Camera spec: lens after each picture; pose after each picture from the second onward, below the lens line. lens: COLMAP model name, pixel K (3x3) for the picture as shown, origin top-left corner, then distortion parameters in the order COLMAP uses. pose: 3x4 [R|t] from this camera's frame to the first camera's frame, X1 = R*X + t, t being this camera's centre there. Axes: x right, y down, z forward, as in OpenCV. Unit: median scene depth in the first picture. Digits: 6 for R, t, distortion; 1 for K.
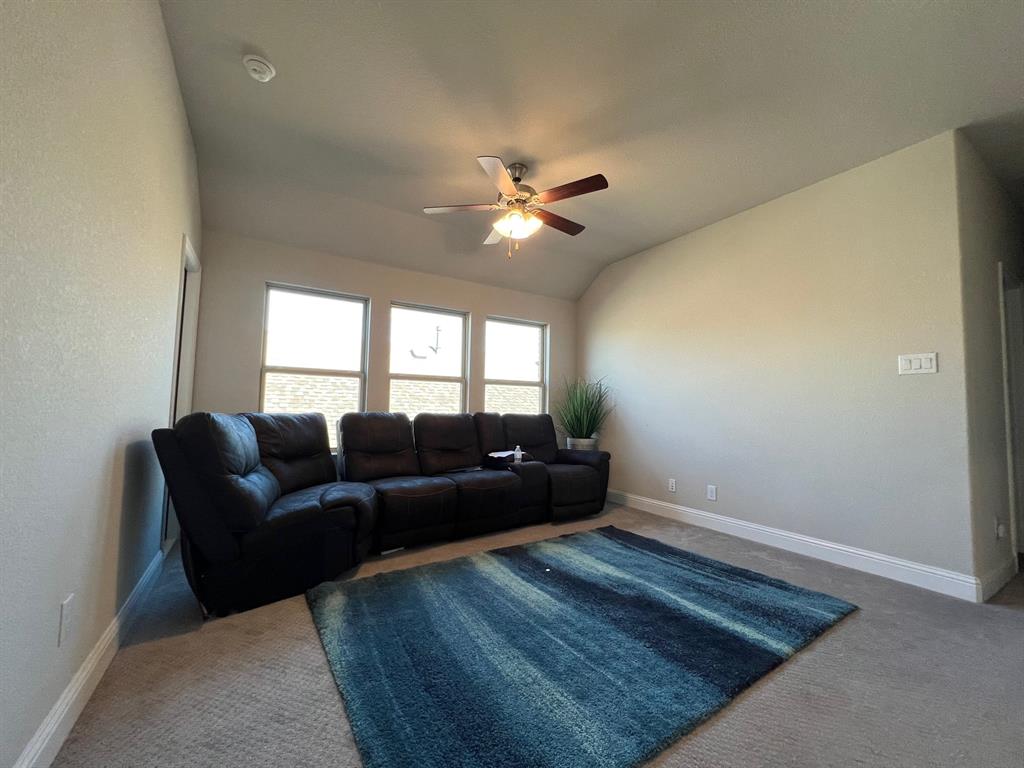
lens RADIAL K [[411.4, 0, 512.6], [0, 411.4, 383.6], [0, 0, 1]] dist [-0.004362, 0.001244]
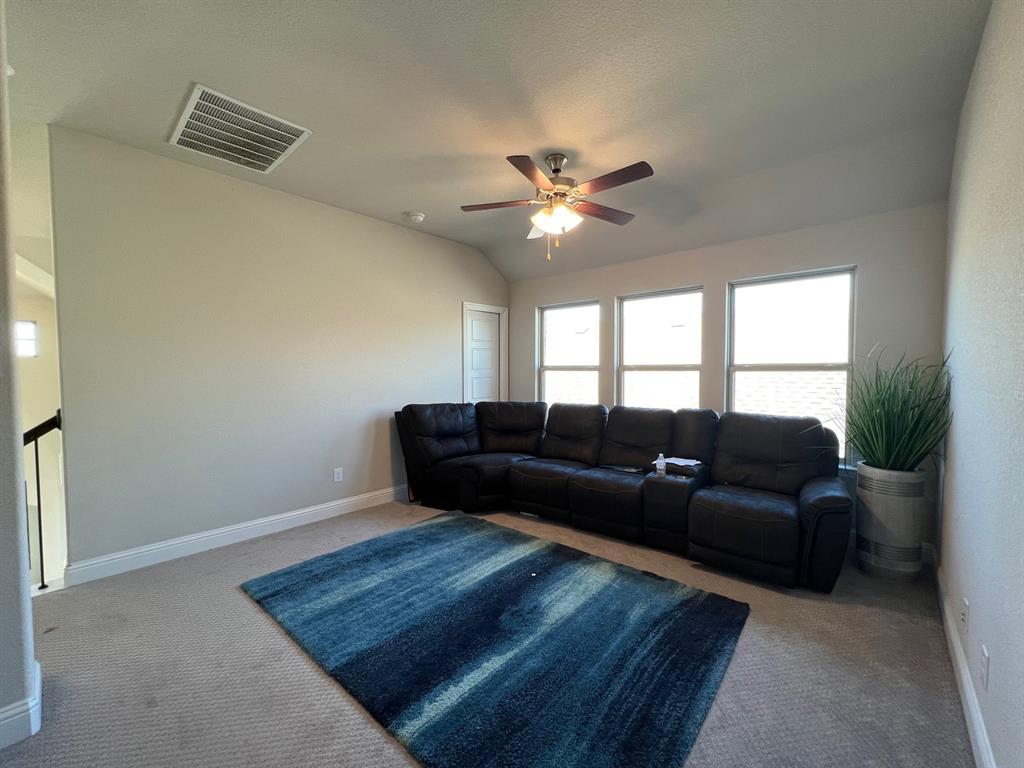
lens RADIAL K [[411.4, 0, 511.5], [0, 411.4, 385.9], [0, 0, 1]] dist [-0.004362, 0.001244]
pose [[0.274426, 0.022751, -0.961339, 0.860839], [0.064847, 0.997007, 0.042106, -0.048687], [0.959419, -0.073895, 0.272130, 0.584022]]
